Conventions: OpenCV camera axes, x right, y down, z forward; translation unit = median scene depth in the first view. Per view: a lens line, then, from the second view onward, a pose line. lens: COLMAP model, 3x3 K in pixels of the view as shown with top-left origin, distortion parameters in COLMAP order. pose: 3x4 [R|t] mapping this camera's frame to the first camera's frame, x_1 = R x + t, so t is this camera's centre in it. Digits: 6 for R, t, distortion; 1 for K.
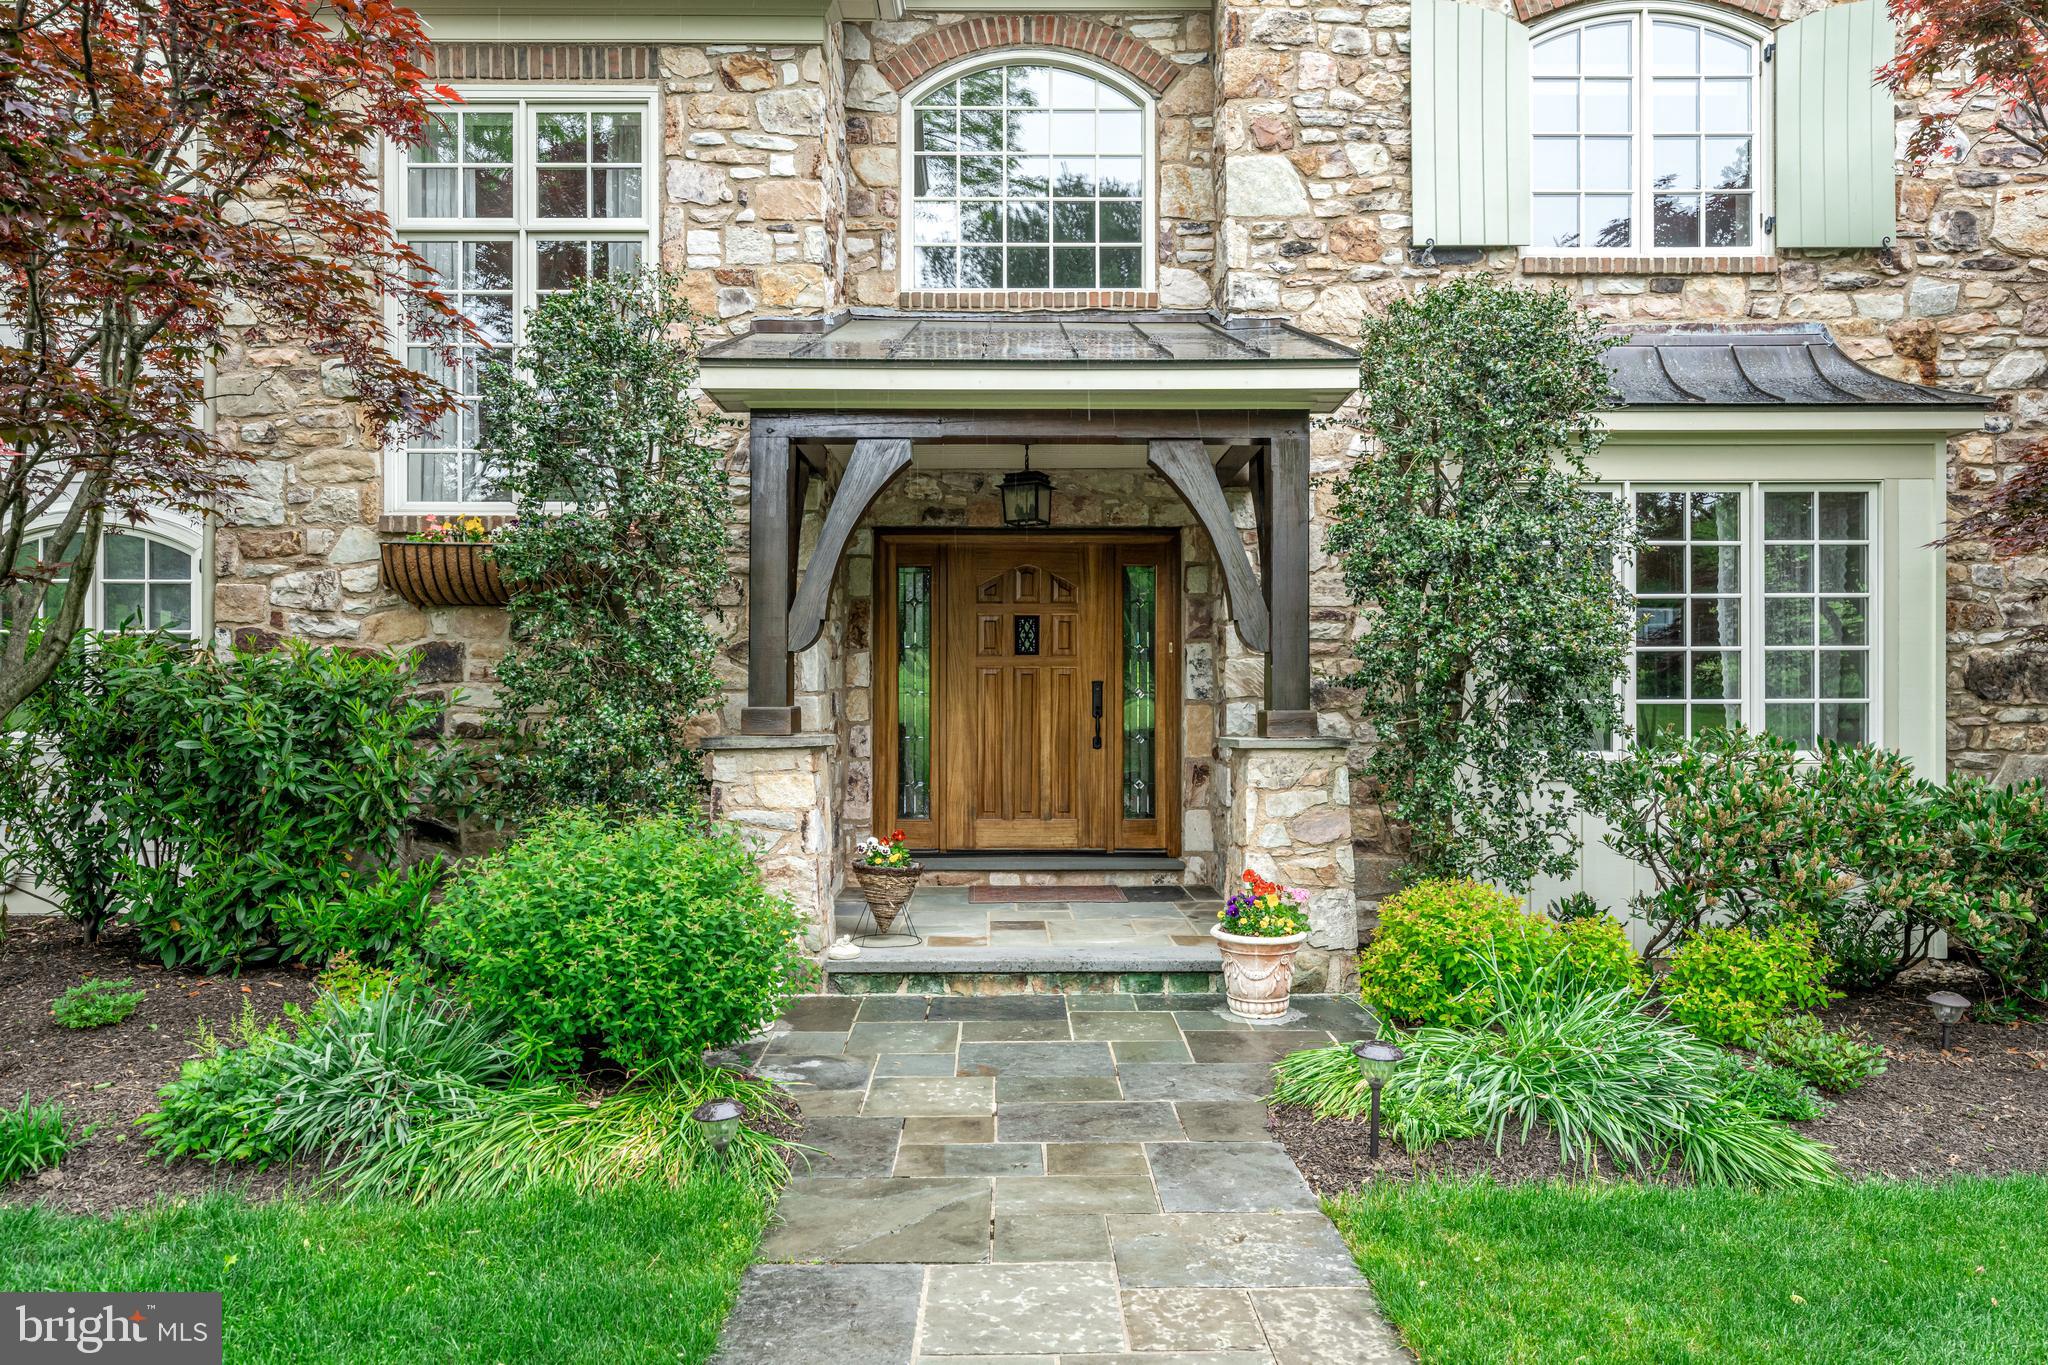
lens RADIAL K [[1409.0, 0, 1022.7], [0, 1409.0, 681.8], [0, 0, 1]] dist [0.006181, 0.001944]
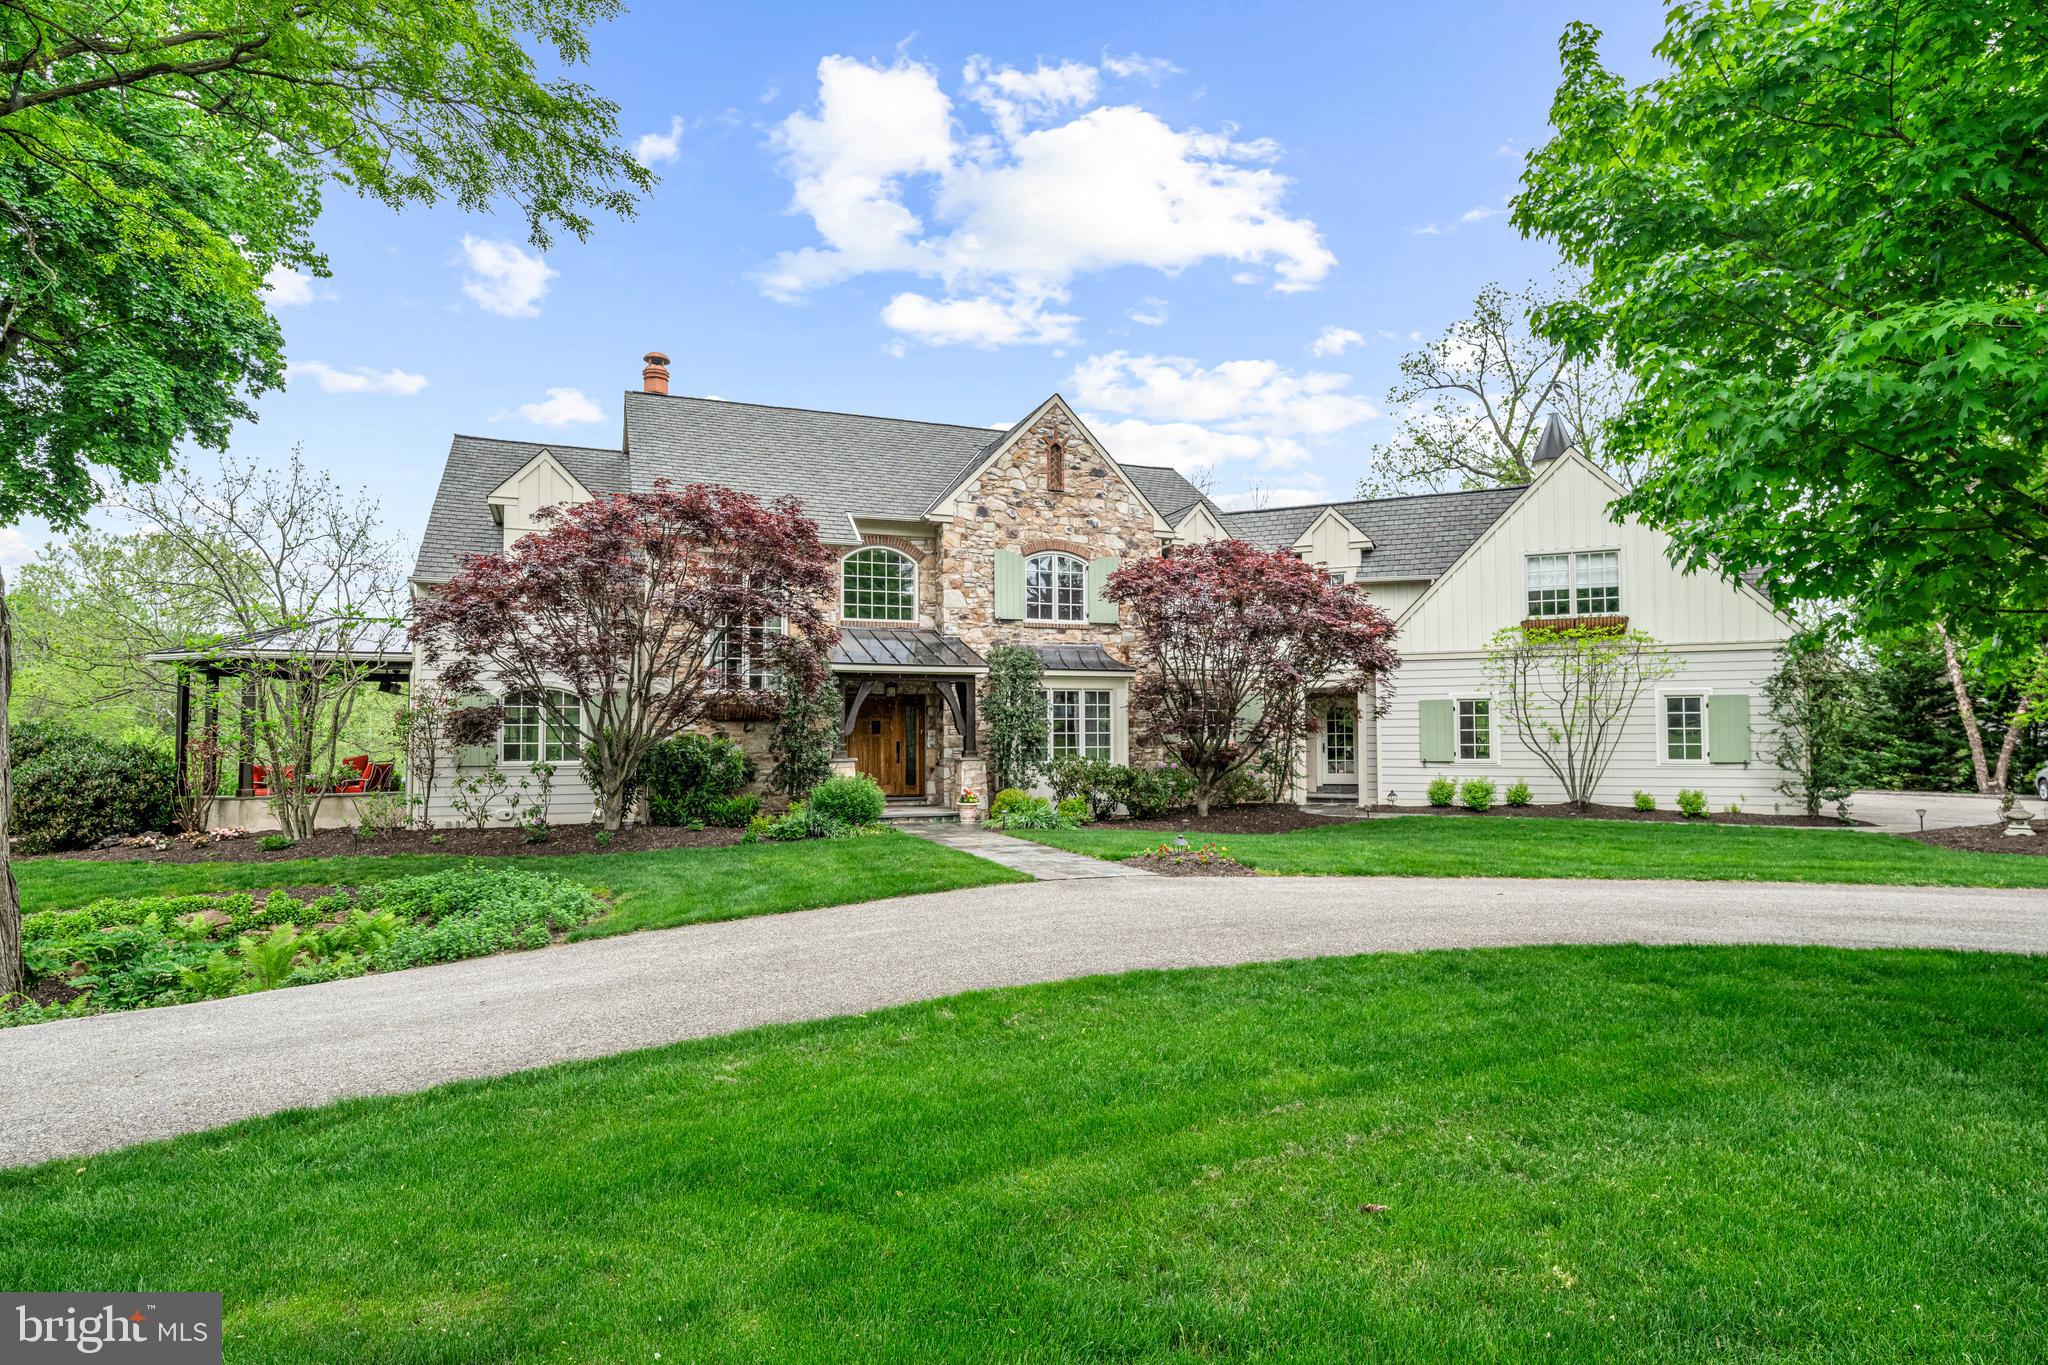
lens RADIAL K [[1123.6, 0, 1023.2], [0, 1123.6, 684.7], [0, 0, 1]] dist [0.000125, 0.000001]
pose [[0.935705, 0.015397, 0.352447, -0.640450], [-0.000072, 0.999055, -0.043454, -0.021401], [-0.352783, 0.040635, 0.934822, -1.632227]]
